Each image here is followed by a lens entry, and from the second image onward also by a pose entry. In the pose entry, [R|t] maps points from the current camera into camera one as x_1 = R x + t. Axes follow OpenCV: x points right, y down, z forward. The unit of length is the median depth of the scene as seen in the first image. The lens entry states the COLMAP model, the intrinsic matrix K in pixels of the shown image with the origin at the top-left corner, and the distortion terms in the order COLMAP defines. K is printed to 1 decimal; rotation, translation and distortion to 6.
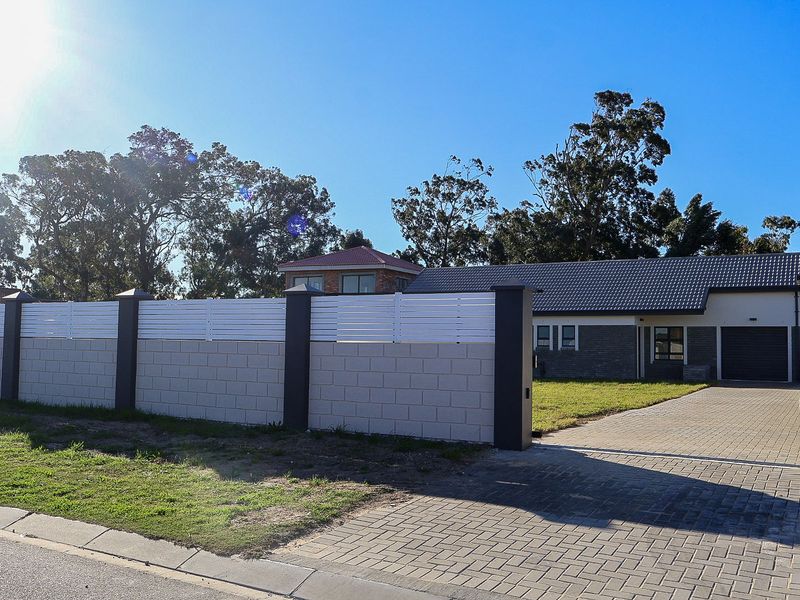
lens RADIAL K [[827.4, 0, 400.0], [0, 827.4, 300.0], [0, 0, 1]] dist [0.008936, 0.026652]
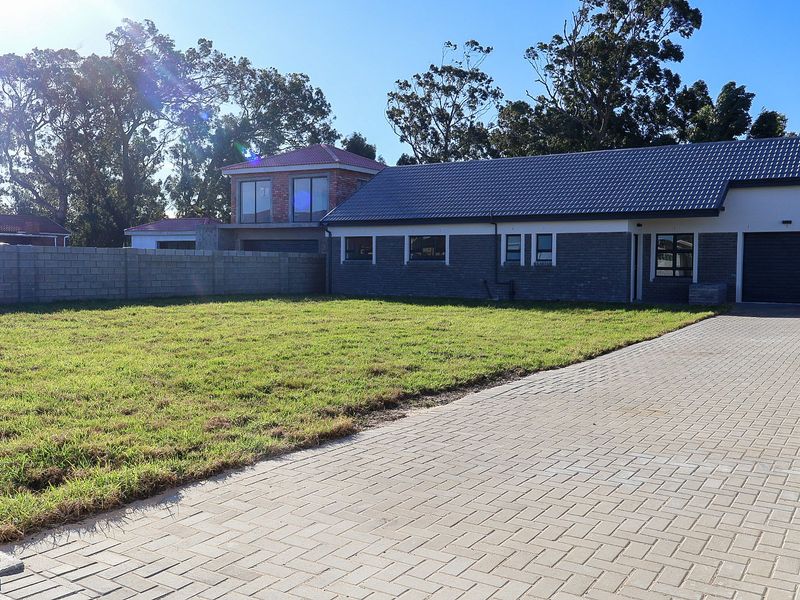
lens RADIAL K [[827.4, 0, 400.0], [0, 827.4, 300.0], [0, 0, 1]] dist [0.008936, 0.026652]
pose [[0.998819, -0.007221, -0.048039, 0.058792], [0.012146, 0.994603, 0.103043, 0.006200], [0.047035, -0.103504, 0.993516, 0.121141]]
